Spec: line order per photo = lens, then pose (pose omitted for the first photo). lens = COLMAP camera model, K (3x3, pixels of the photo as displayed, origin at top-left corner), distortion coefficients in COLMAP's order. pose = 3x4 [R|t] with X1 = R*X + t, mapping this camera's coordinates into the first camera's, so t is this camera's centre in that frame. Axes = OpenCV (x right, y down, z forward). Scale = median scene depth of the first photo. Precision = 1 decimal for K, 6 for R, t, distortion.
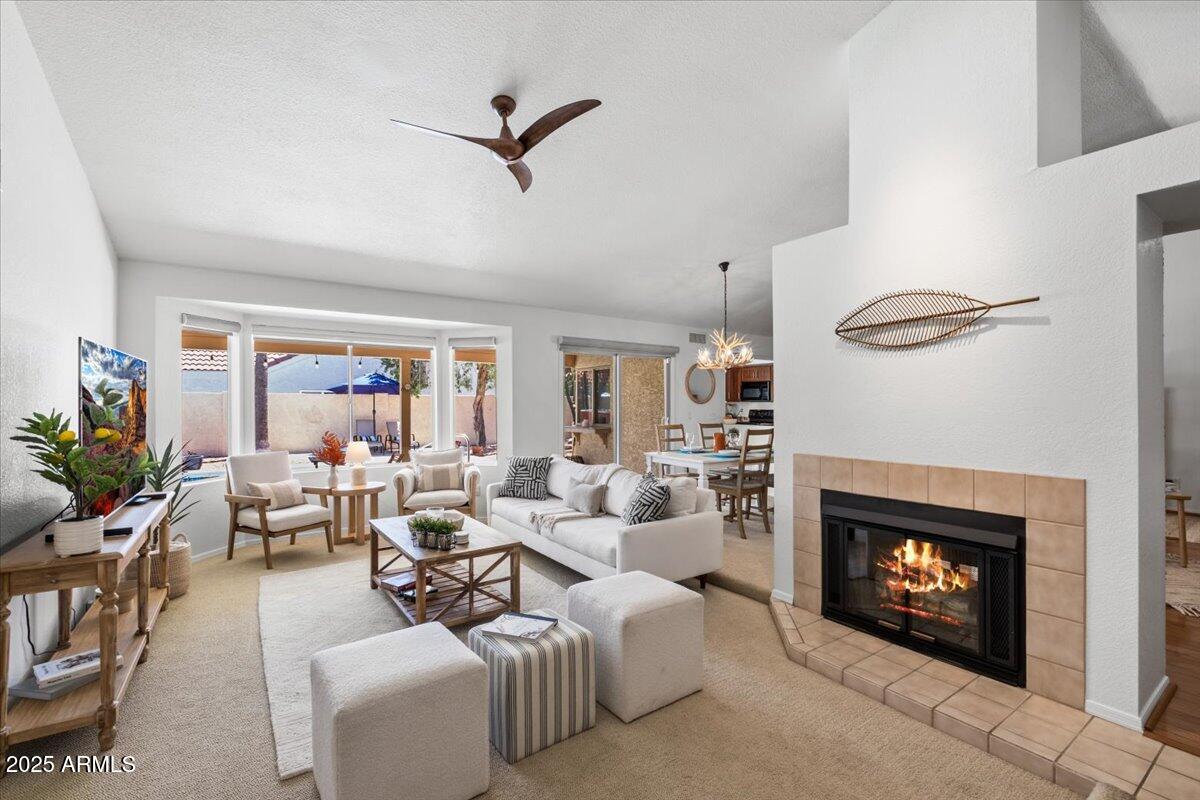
lens RADIAL K [[521.3, 0, 597.6], [0, 521.3, 402.9], [0, 0, 1]] dist [0.000619, 0.000009]
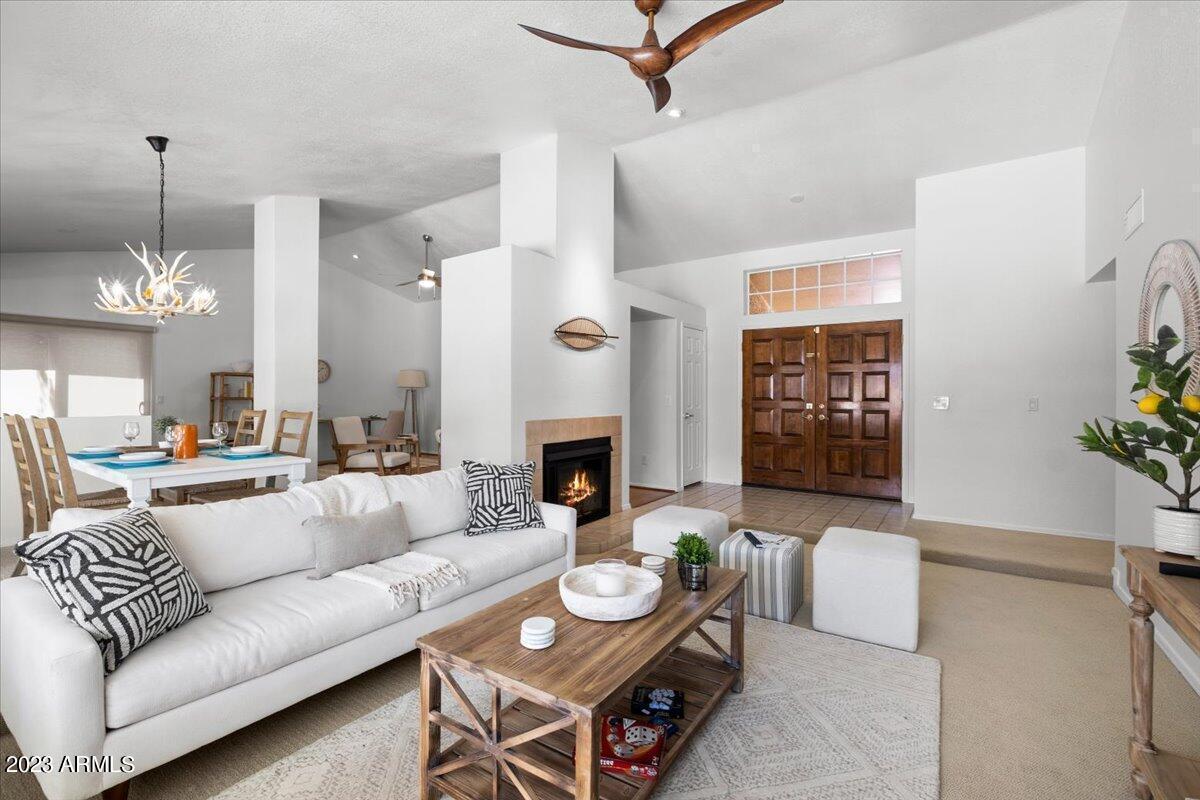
lens RADIAL K [[521.3, 0, 598.7], [0, 521.3, 400.2], [0, 0, 1]] dist [0.000619, 0.000009]
pose [[-0.363085, -0.001255, 0.931755, -1.040516], [-0.000649, 0.999999, 0.001094, 0.058274], [-0.931756, -0.000207, -0.363085, 1.603333]]
